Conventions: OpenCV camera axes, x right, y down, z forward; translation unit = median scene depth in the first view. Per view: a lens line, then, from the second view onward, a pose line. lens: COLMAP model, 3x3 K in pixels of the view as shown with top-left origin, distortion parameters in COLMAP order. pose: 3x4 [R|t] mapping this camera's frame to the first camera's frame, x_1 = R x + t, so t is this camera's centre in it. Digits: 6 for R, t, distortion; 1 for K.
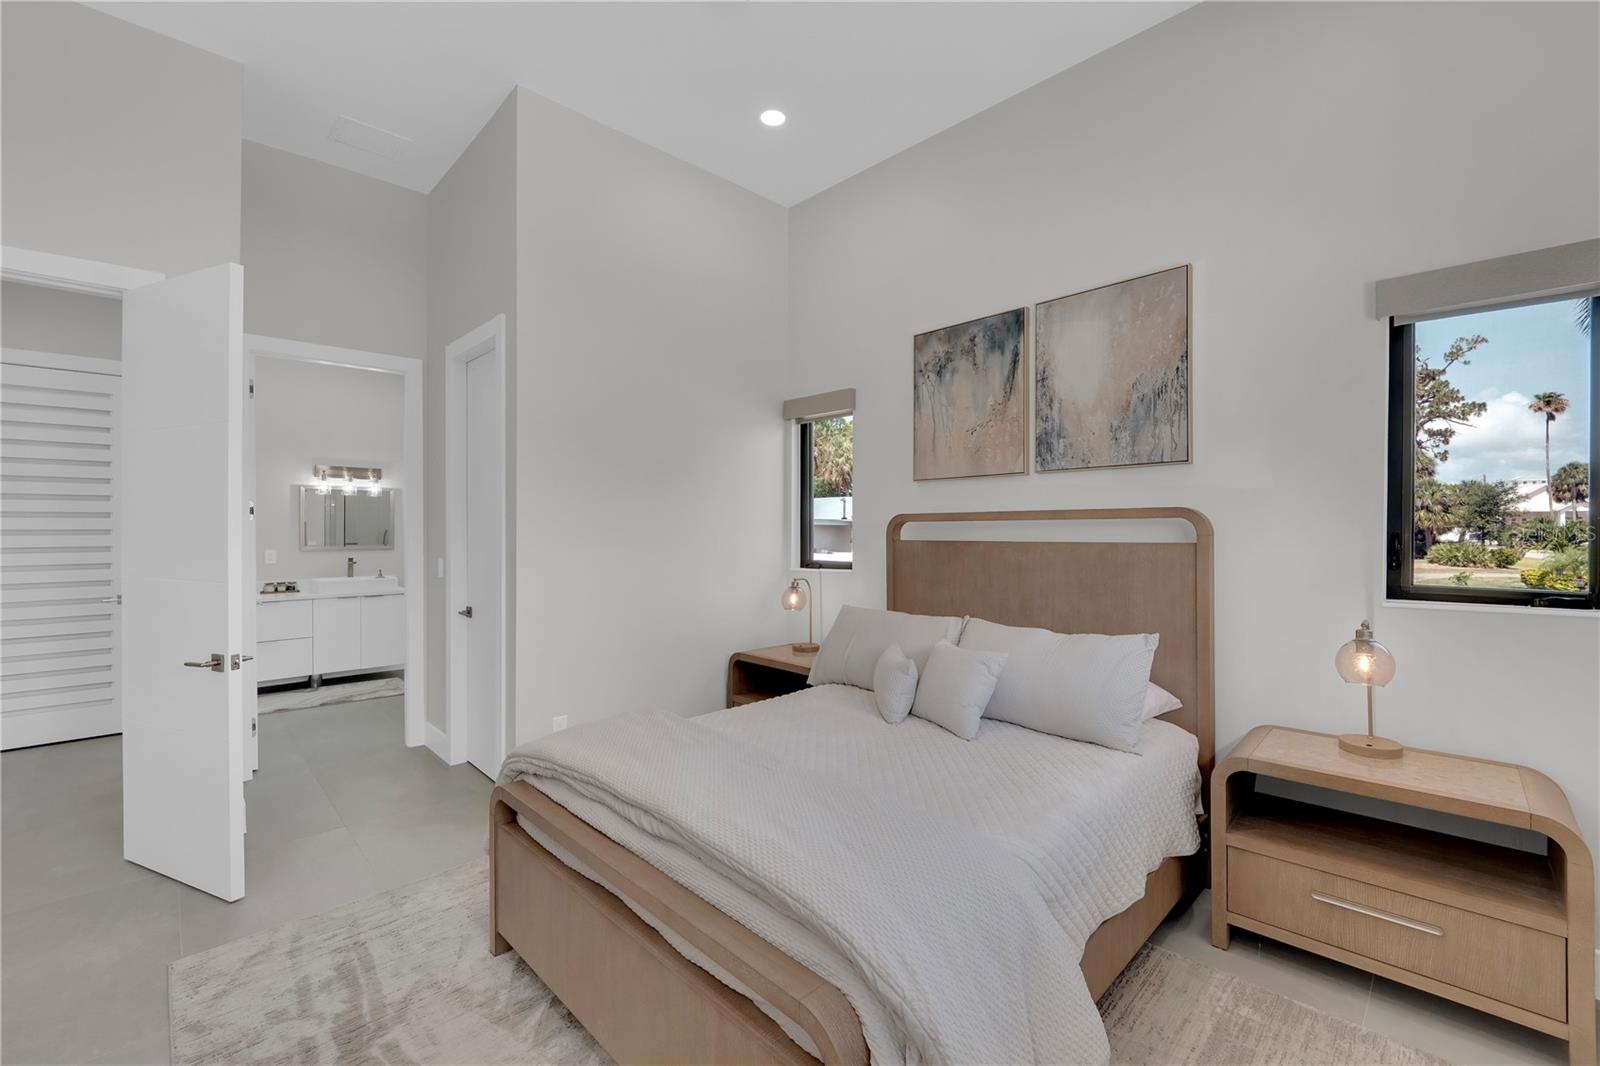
lens RADIAL K [[650.9, 0, 795.0], [0, 650.9, 525.4], [0, 0, 1]] dist [-0.005437, -0.002390]
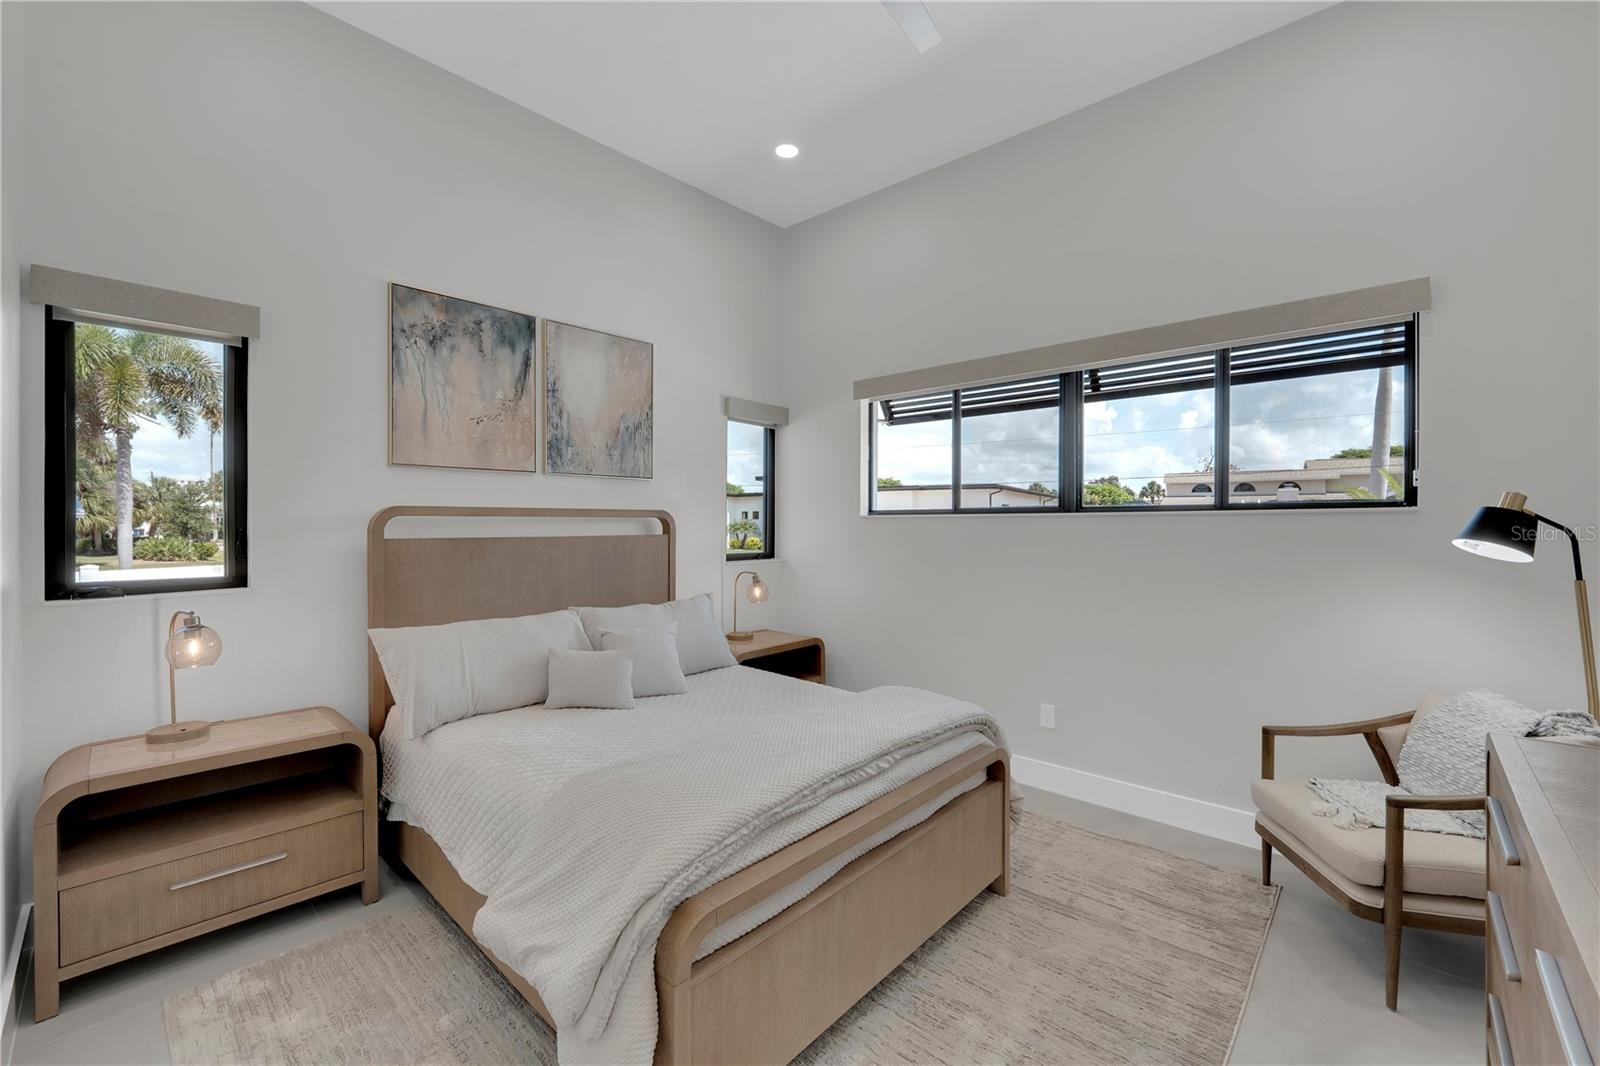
lens RADIAL K [[650.9, 0, 798.8], [0, 650.9, 528.1], [0, 0, 1]] dist [-0.005437, -0.002390]
pose [[-0.044732, -0.004742, 0.998988, -0.717733], [-0.006639, 0.999968, 0.004449, 0.003120], [-0.998977, -0.006433, -0.044762, 0.602852]]
